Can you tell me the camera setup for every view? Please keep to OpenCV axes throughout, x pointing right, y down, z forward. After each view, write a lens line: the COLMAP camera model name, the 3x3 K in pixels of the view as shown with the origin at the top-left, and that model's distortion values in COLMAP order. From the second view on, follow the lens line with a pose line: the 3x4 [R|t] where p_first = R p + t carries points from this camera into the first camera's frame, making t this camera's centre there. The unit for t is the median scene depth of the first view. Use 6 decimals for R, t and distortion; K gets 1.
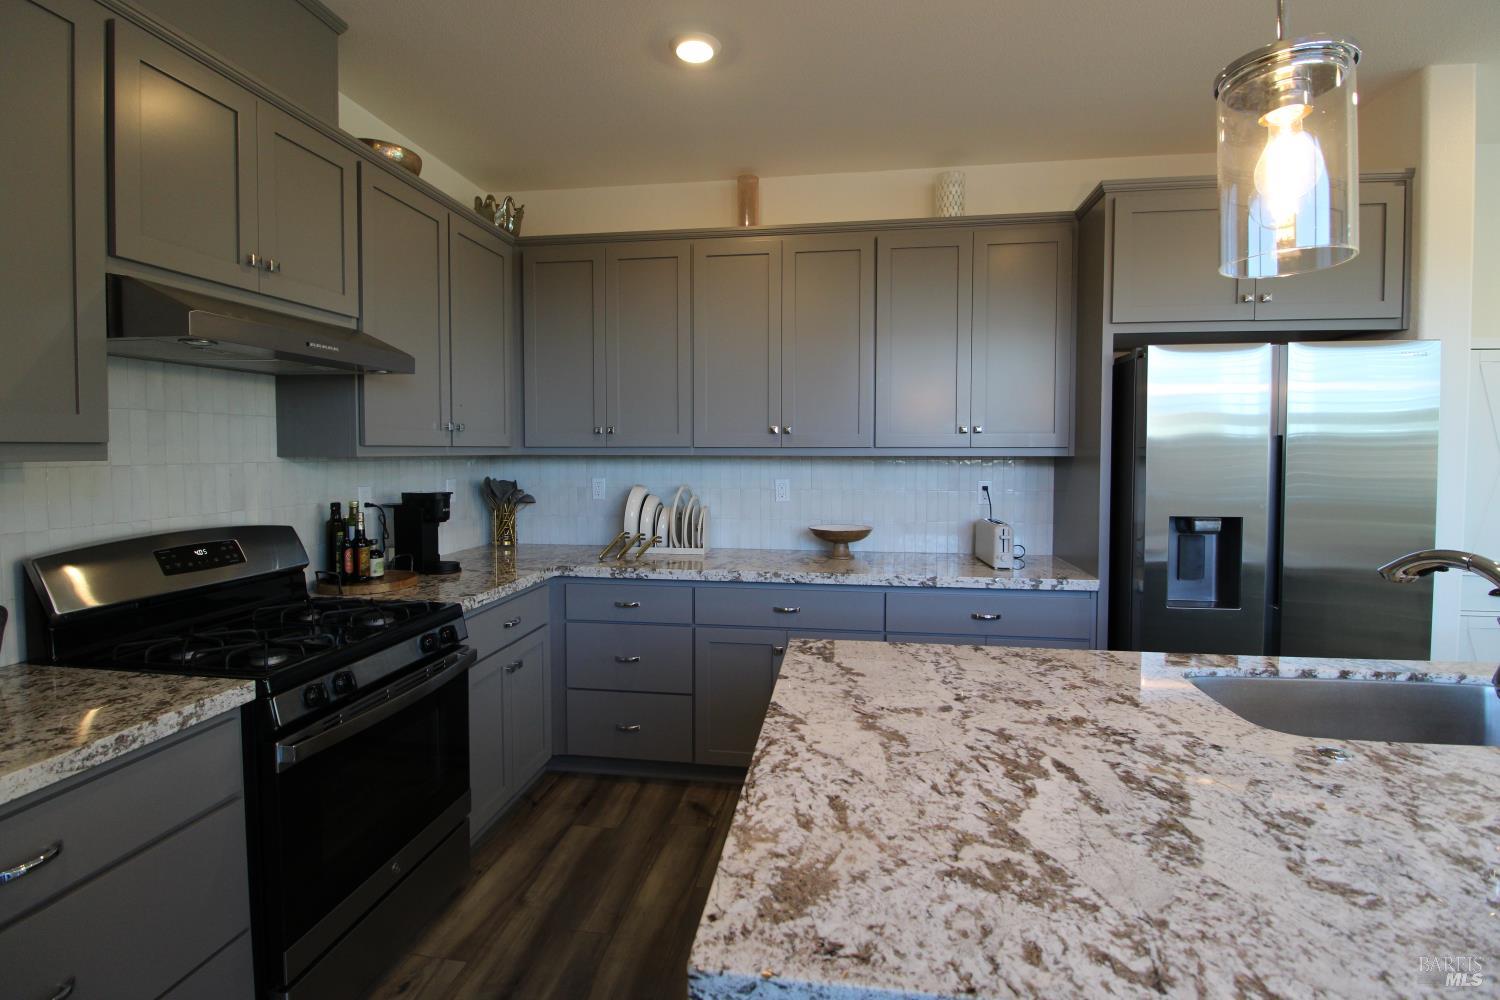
lens RADIAL K [[690.6, 0, 751.8], [0, 690.6, 477.5], [0, 0, 1]] dist [-0.003655, -0.011439]
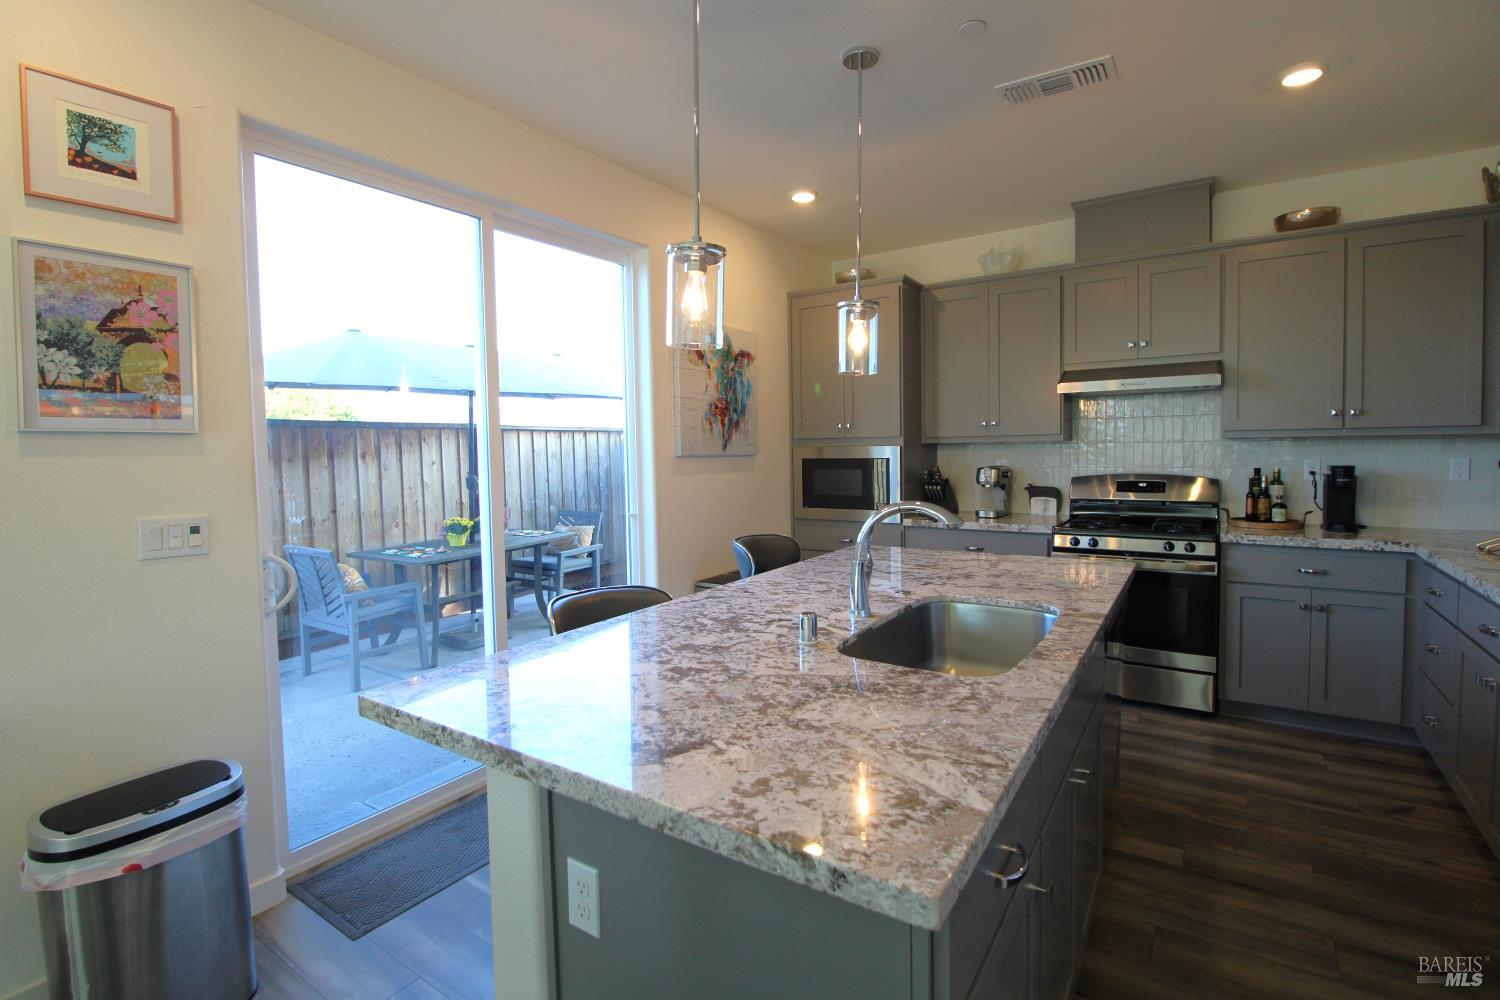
lens RADIAL K [[694.5, 0, 749.7], [0, 694.5, 478.4], [0, 0, 1]] dist [-0.003788, -0.009278]
pose [[-0.432219, 0.049080, -0.900432, 1.692883], [-0.017146, 0.997890, 0.062622, -0.022618], [0.901605, 0.042505, -0.430466, 0.871962]]
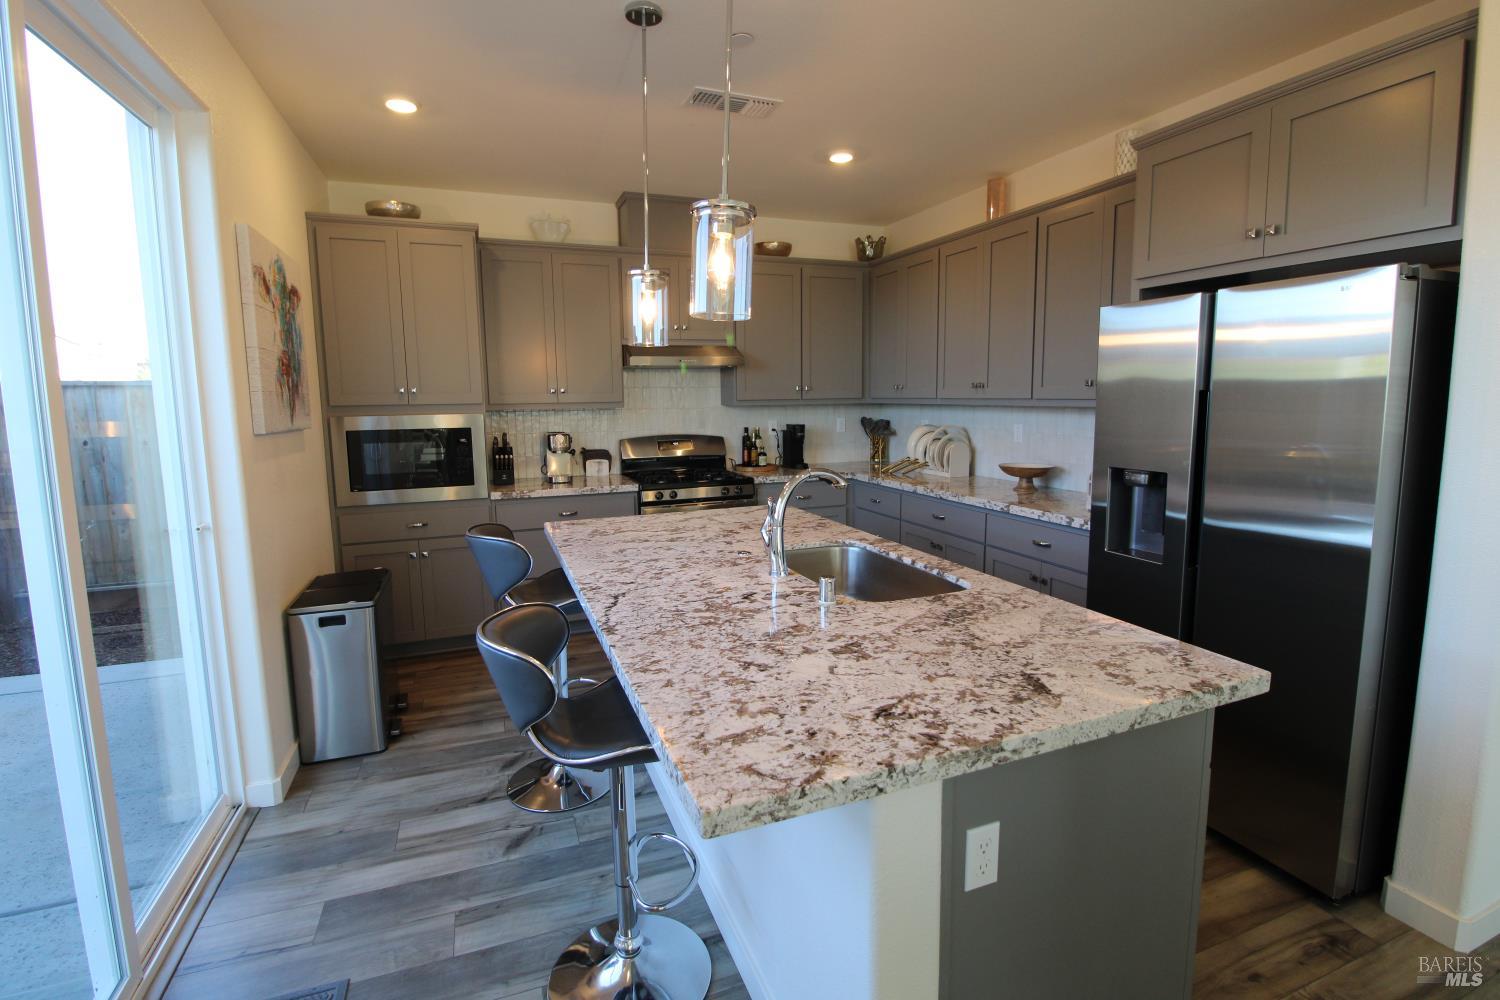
lens RADIAL K [[694.5, 0, 749.7], [0, 694.5, 478.4], [0, 0, 1]] dist [-0.003788, -0.009278]
pose [[0.491327, 0.098288, -0.865411, 1.646330], [-0.020789, 0.994653, 0.101164, -0.030116], [0.870727, -0.031713, 0.490743, -0.027595]]
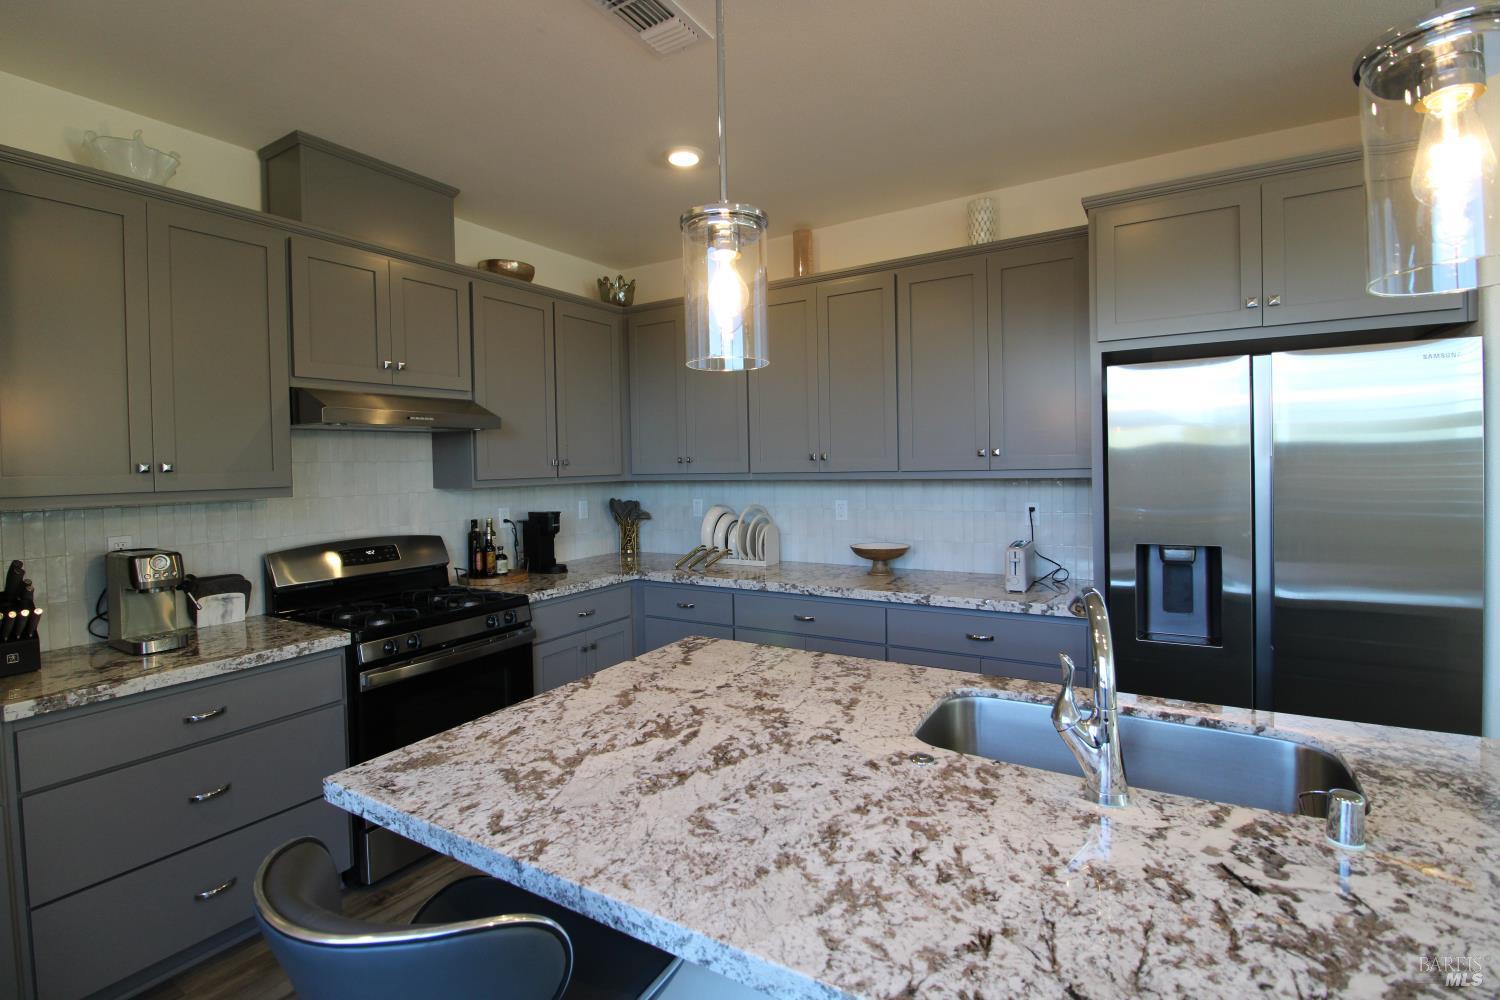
lens RADIAL K [[690.6, 0, 751.8], [0, 690.6, 477.5], [0, 0, 1]] dist [-0.003655, -0.011439]
pose [[0.921274, -0.013151, -0.388693, 0.633297], [0.007394, 0.999840, -0.016303, -0.030479], [0.388845, 0.012145, 0.921223, -0.109643]]
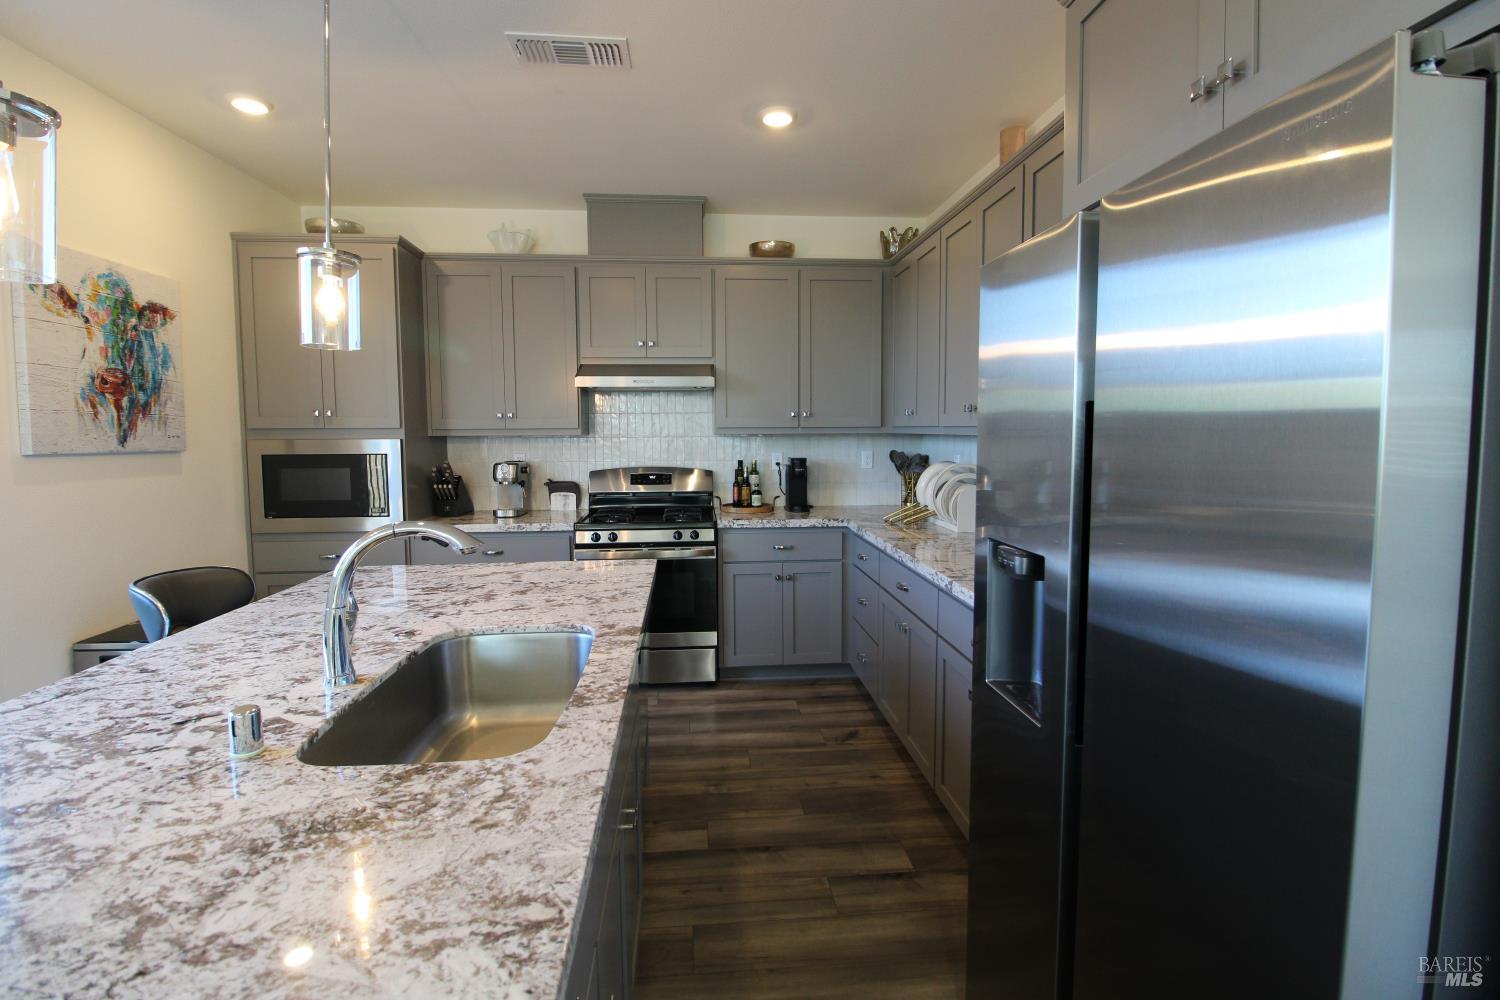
lens RADIAL K [[690.6, 0, 751.8], [0, 690.6, 477.5], [0, 0, 1]] dist [-0.003655, -0.011439]
pose [[0.229030, 0.066589, -0.971139, 1.502893], [-0.032454, 0.997625, 0.060751, -0.036925], [0.972878, 0.017603, 0.230647, 0.839482]]
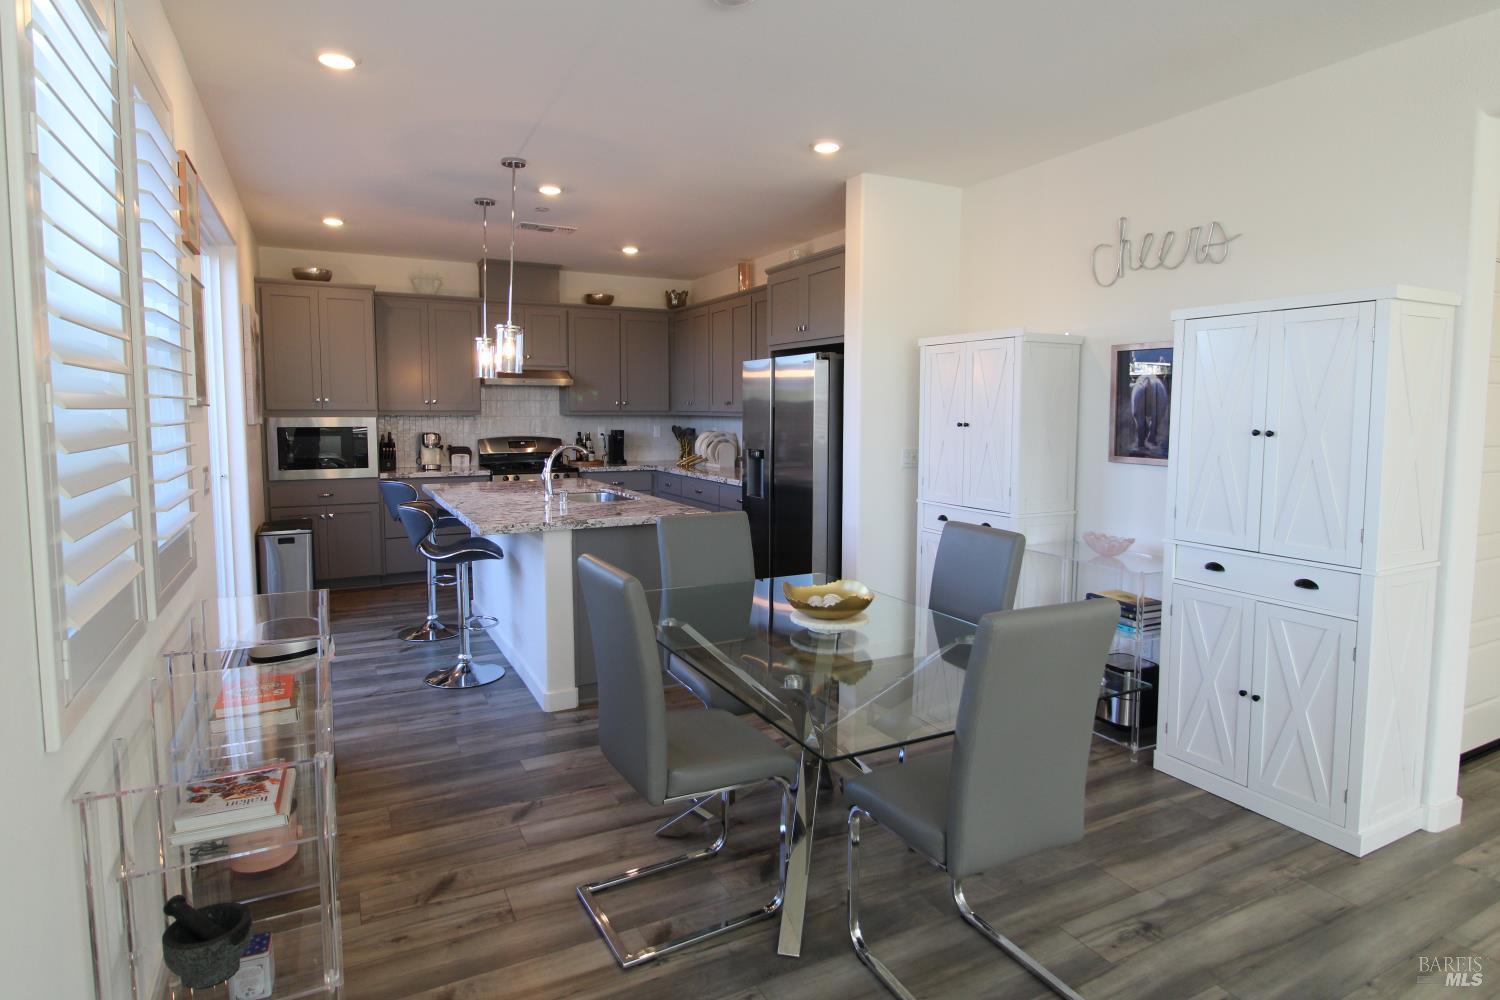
lens RADIAL K [[819.5, 0, 753.1], [0, 819.5, 474.7], [0, 0, 1]] dist [-0.002563, -0.003707]
pose [[0.587035, 0.066093, -0.806859, 3.238159], [-0.033654, 0.997793, 0.057248, -0.004413], [0.808862, -0.006452, 0.587963, -0.459236]]
